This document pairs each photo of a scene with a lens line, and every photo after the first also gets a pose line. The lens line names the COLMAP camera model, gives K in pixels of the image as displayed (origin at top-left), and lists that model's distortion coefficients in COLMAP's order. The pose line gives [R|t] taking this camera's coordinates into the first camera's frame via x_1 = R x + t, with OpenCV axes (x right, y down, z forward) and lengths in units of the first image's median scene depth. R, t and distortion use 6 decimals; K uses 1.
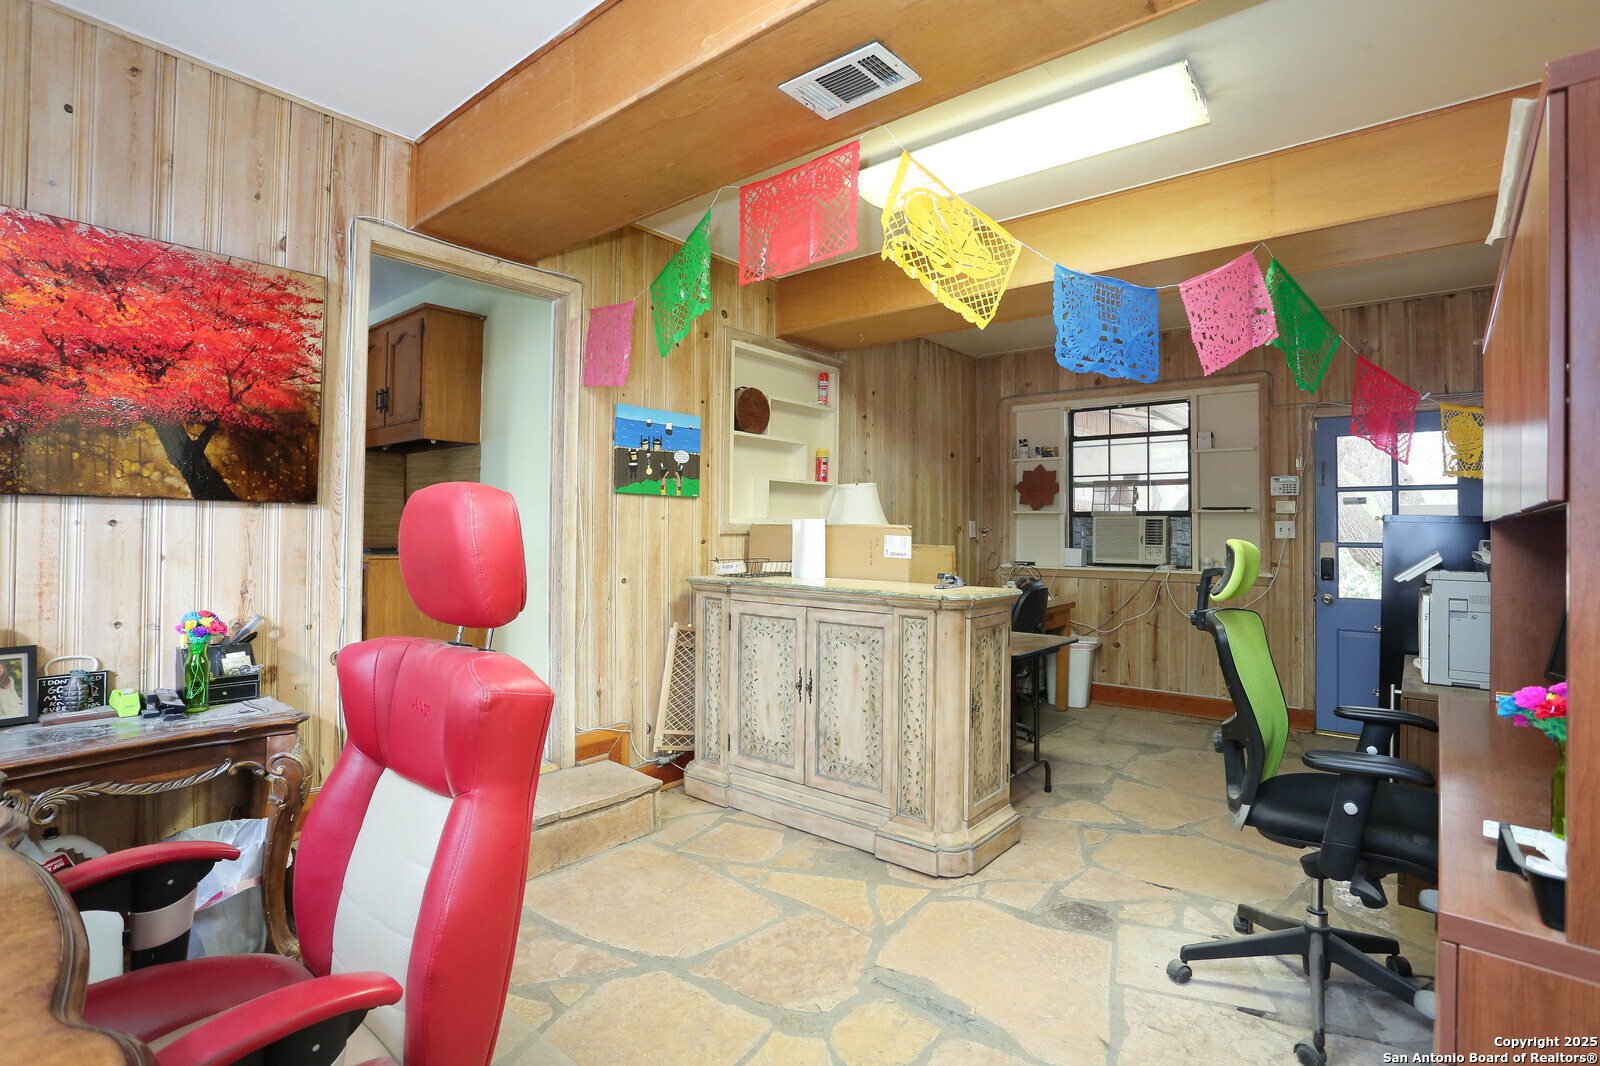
lens RADIAL K [[775.7, 0, 797.0], [0, 775.7, 530.8], [0, 0, 1]] dist [-0.005105, -0.000926]
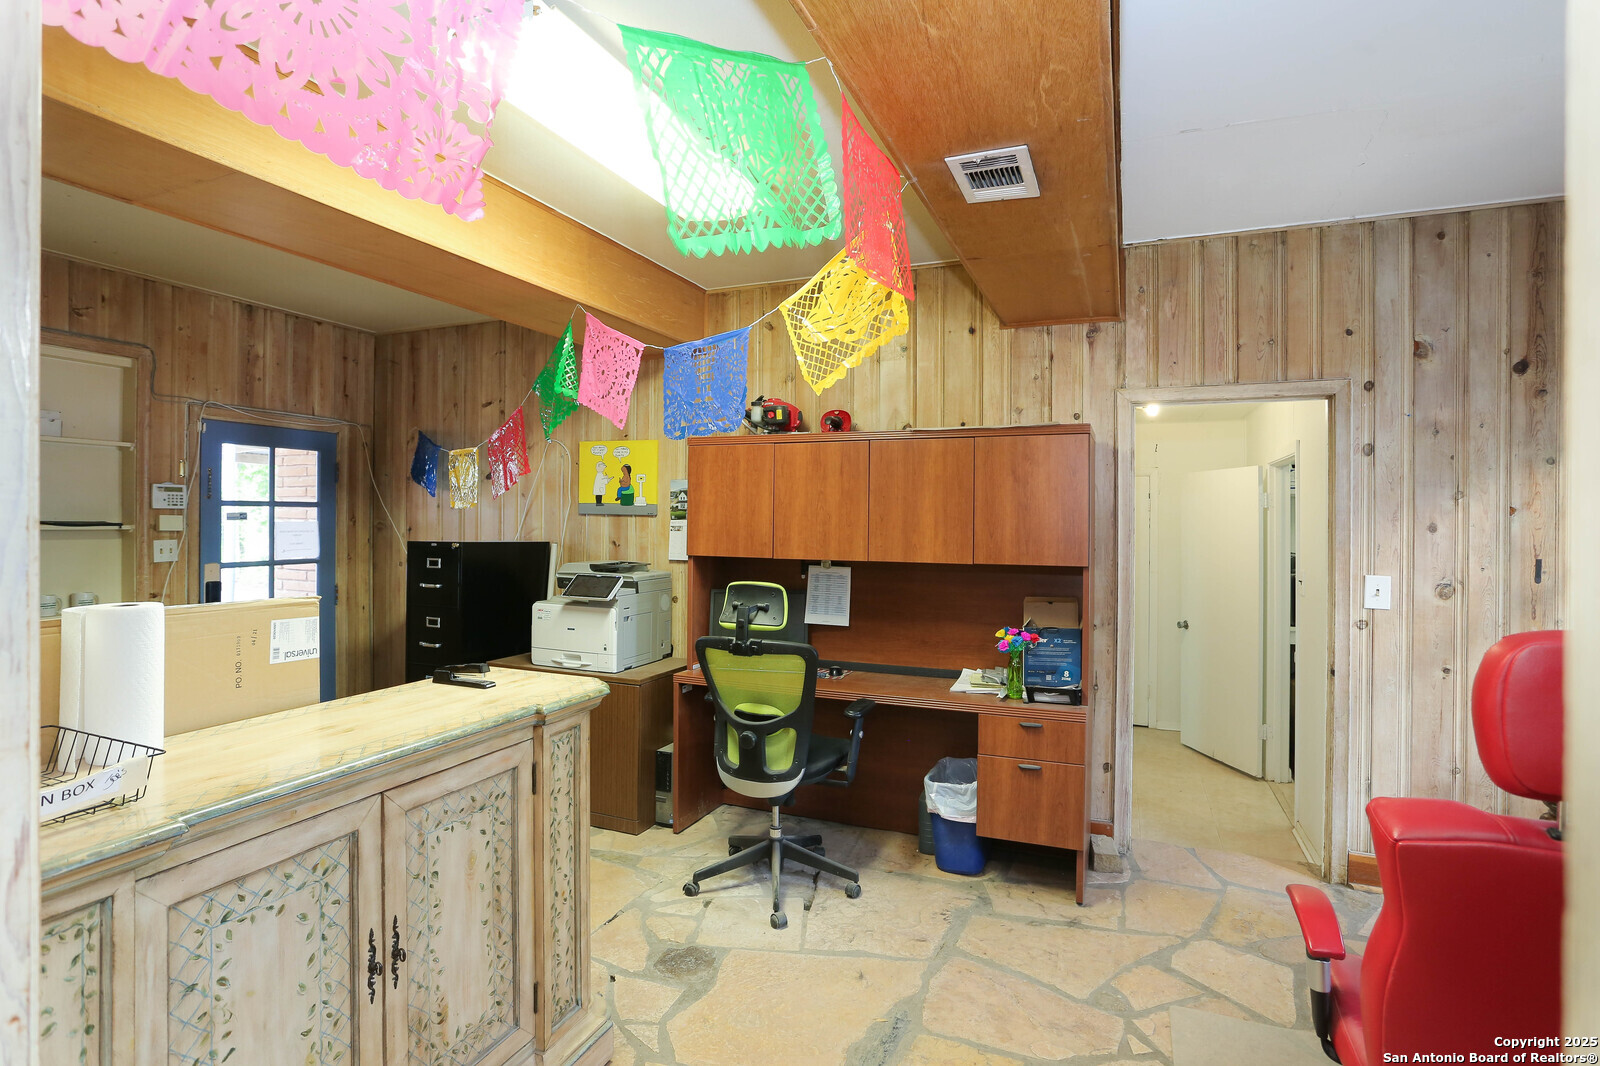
lens RADIAL K [[820.9, 0, 795.9], [0, 820.9, 521.3], [0, 0, 1]] dist [-0.003441, -0.000110]
pose [[-0.295683, -0.017945, 0.955118, -0.551958], [-0.014492, 0.999793, 0.014298, -0.080122], [-0.955176, -0.009614, -0.295881, 0.938026]]
